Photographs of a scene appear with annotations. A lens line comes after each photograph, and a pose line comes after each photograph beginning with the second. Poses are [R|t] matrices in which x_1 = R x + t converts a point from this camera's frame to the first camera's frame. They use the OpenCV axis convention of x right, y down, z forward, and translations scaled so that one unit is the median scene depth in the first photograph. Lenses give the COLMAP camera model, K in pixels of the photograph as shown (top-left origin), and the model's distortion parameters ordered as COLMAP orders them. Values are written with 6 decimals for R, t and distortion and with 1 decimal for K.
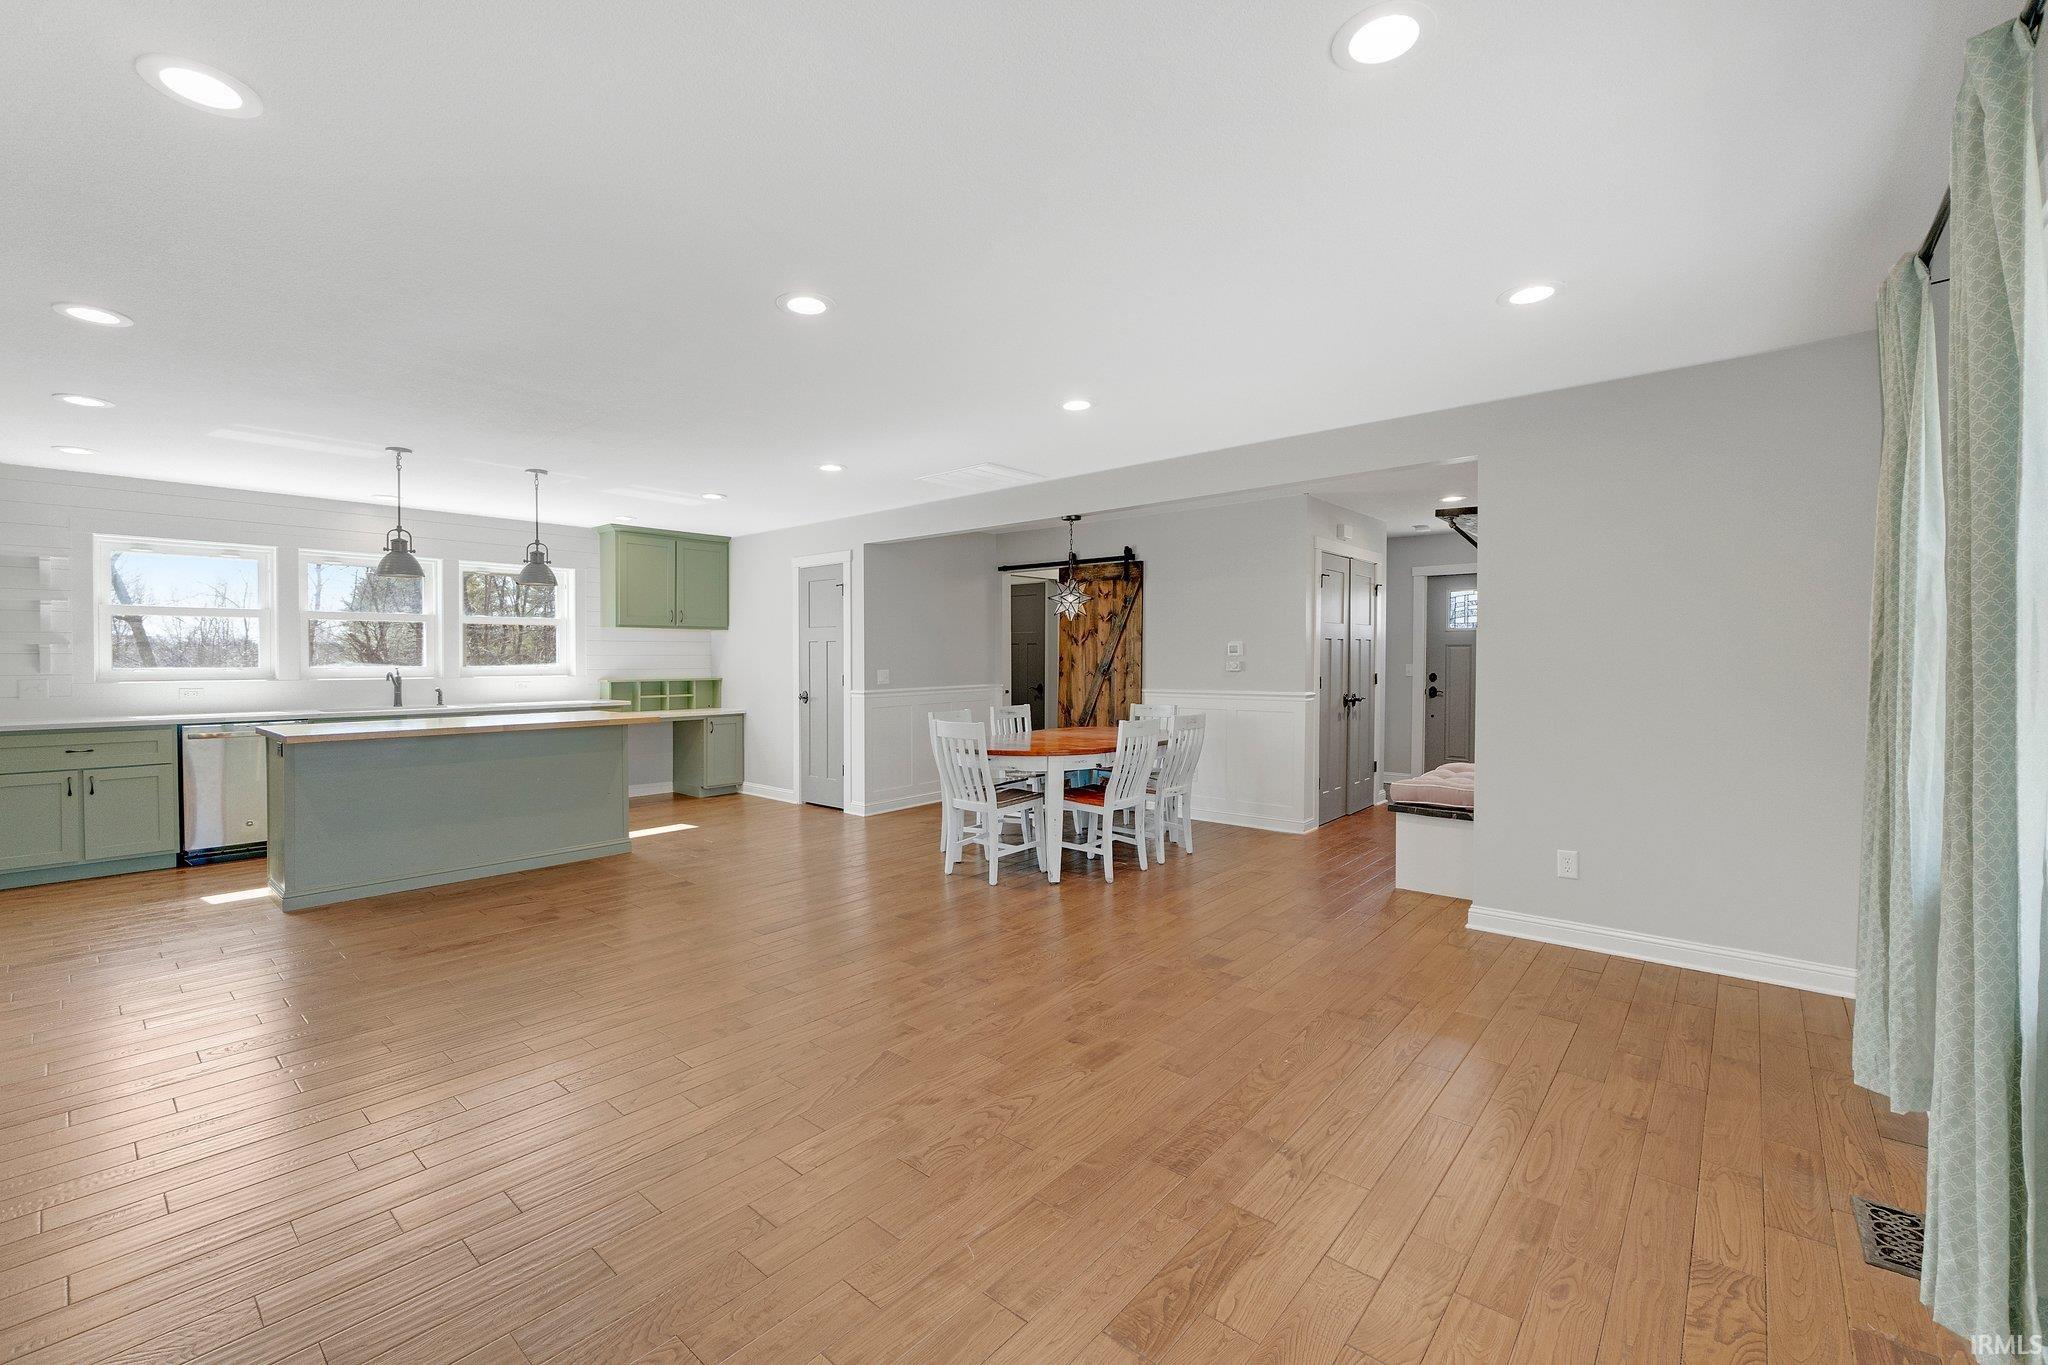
lens RADIAL K [[852.6, 0, 1027.5], [0, 852.6, 677.6], [0, 0, 1]] dist [-0.002409, 0.000759]
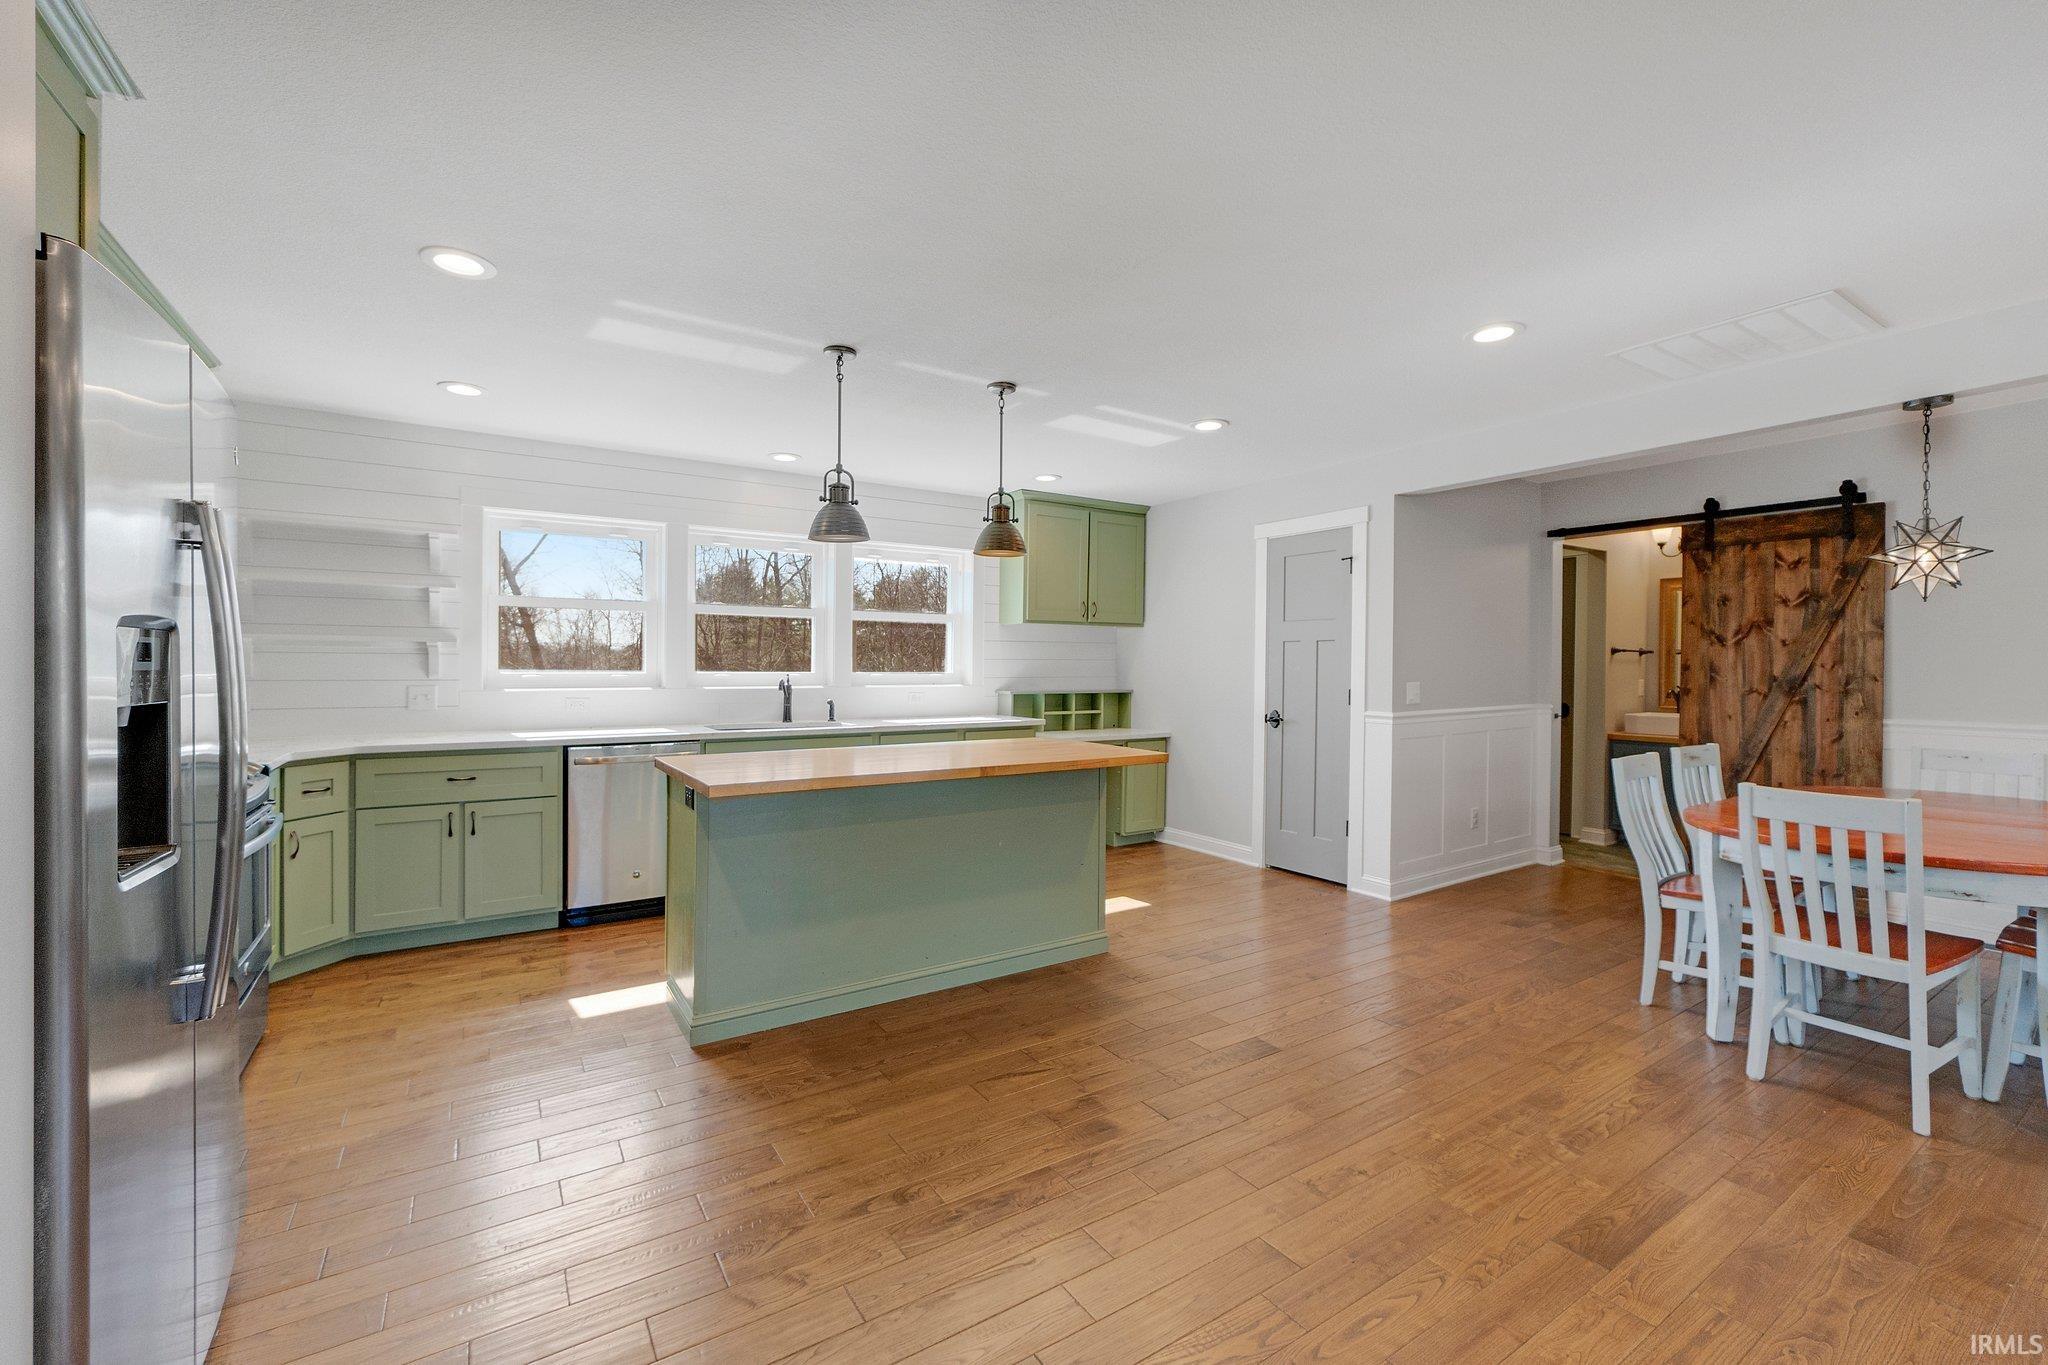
lens RADIAL K [[854.2, 0, 1025.7], [0, 854.2, 672.5], [0, 0, 1]] dist [0.009268, 0.000186]
pose [[0.959830, 0.007623, -0.280479, -0.265610], [-0.011553, 0.999857, -0.012359, -0.004964], [0.280344, 0.015102, 0.959781, 0.259816]]
